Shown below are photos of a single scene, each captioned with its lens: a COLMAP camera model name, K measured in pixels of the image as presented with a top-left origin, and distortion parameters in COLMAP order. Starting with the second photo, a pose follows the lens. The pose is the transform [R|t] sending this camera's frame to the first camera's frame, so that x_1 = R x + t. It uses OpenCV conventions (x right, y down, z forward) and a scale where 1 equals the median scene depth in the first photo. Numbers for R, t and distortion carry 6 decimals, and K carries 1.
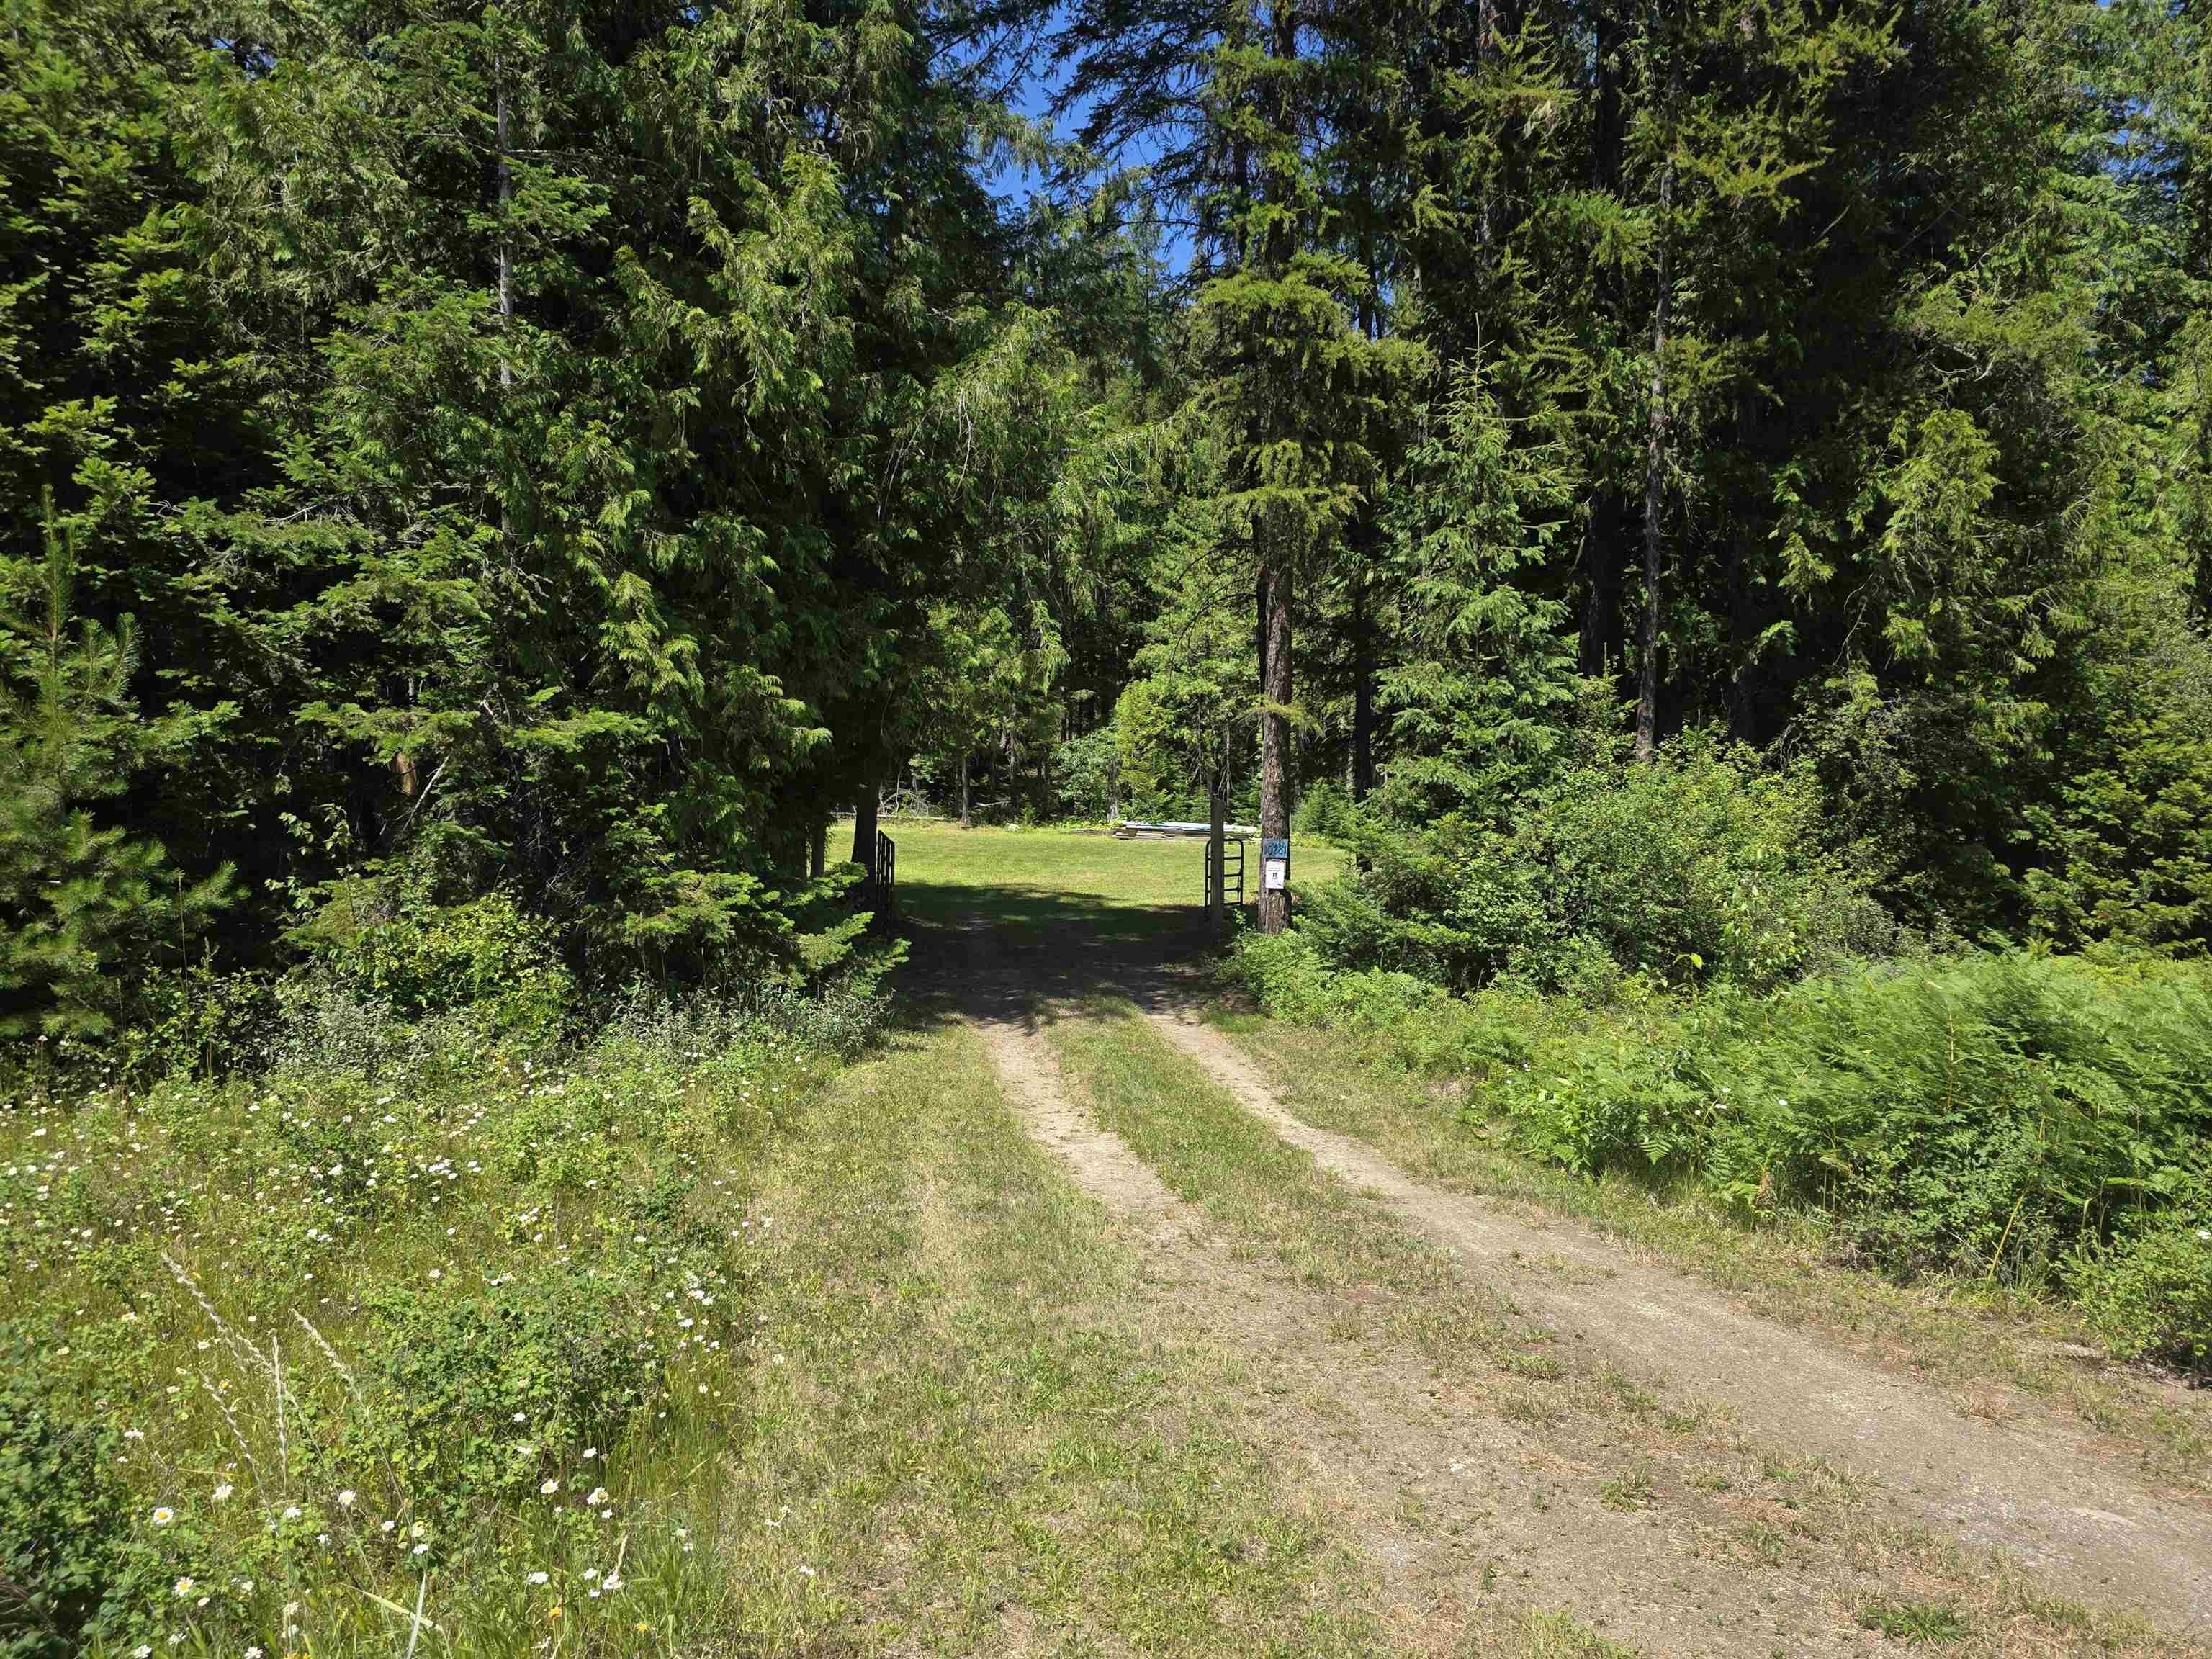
lens RADIAL K [[1449.9, 0, 1106.0], [0, 1449.9, 829.5], [0, 0, 1]] dist [0.068723, -0.068636]
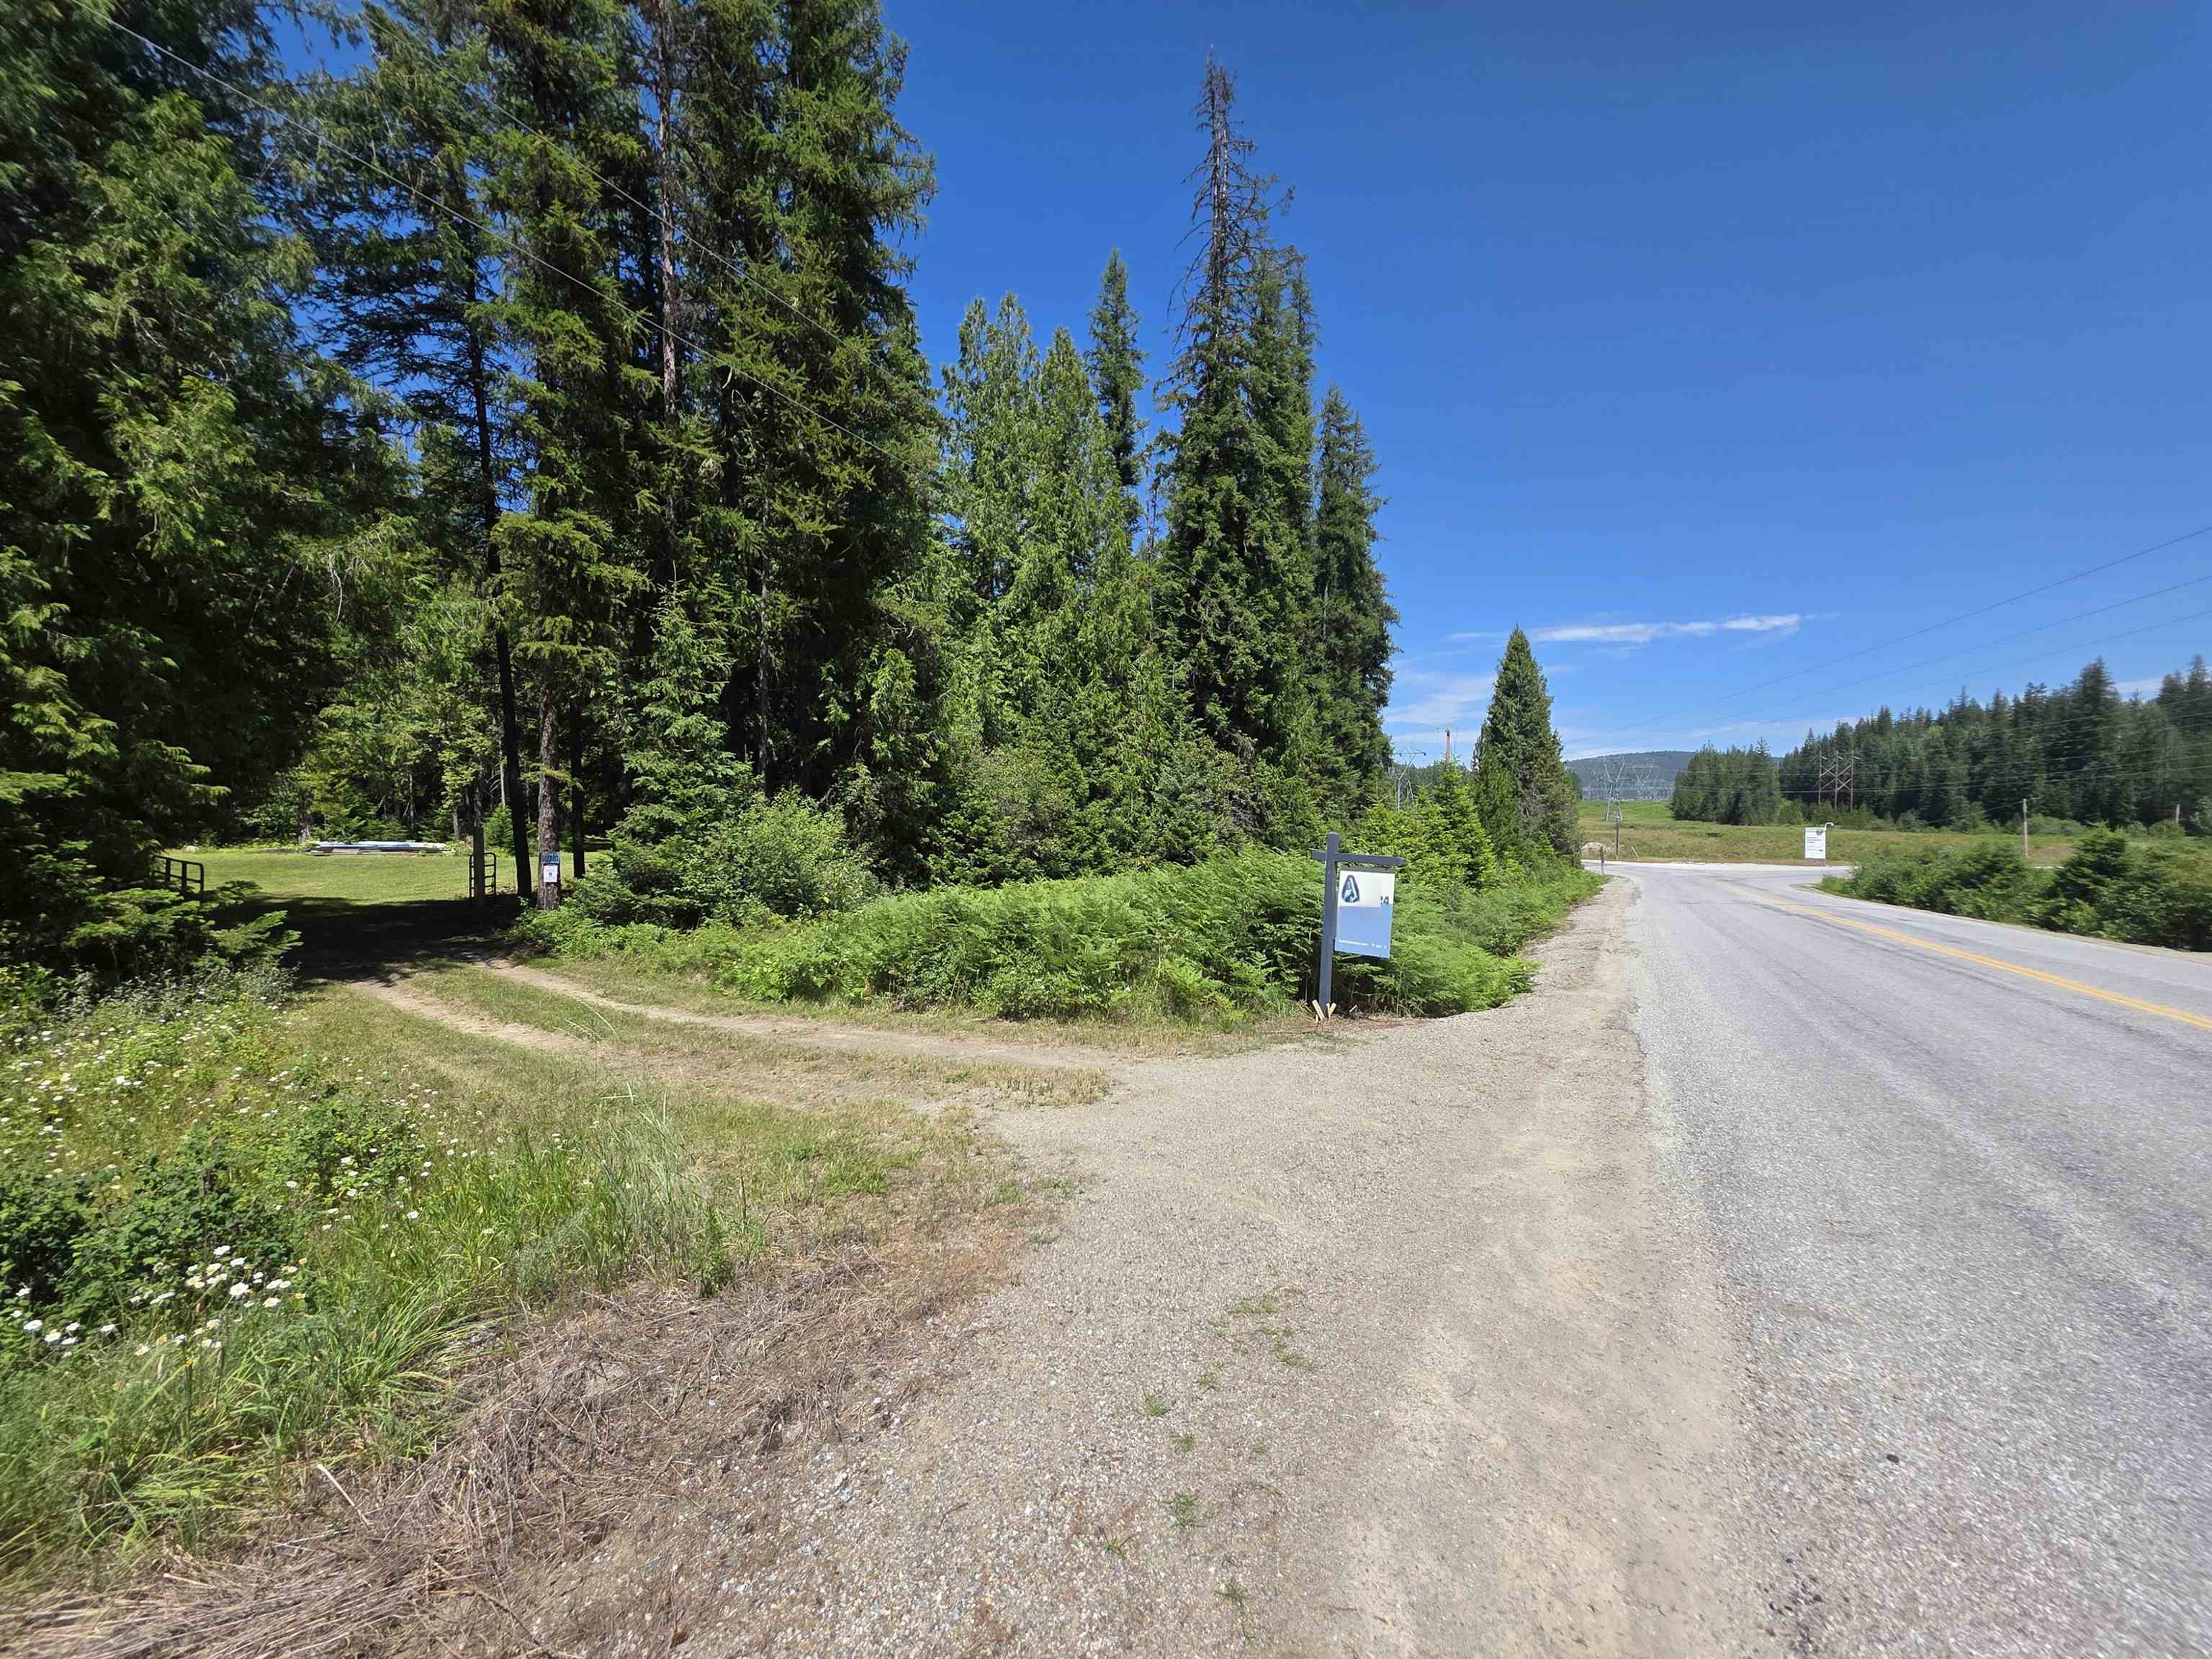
lens RADIAL K [[865.2, 0, 1106.0], [0, 865.2, 829.5], [0, 0, 1]] dist [0.000590, 0.000145]
pose [[0.705557, -0.012840, 0.708537, -0.131273], [0.019780, 0.999803, -0.001578, -0.004862], [-0.708378, 0.015128, 0.705672, -0.138268]]
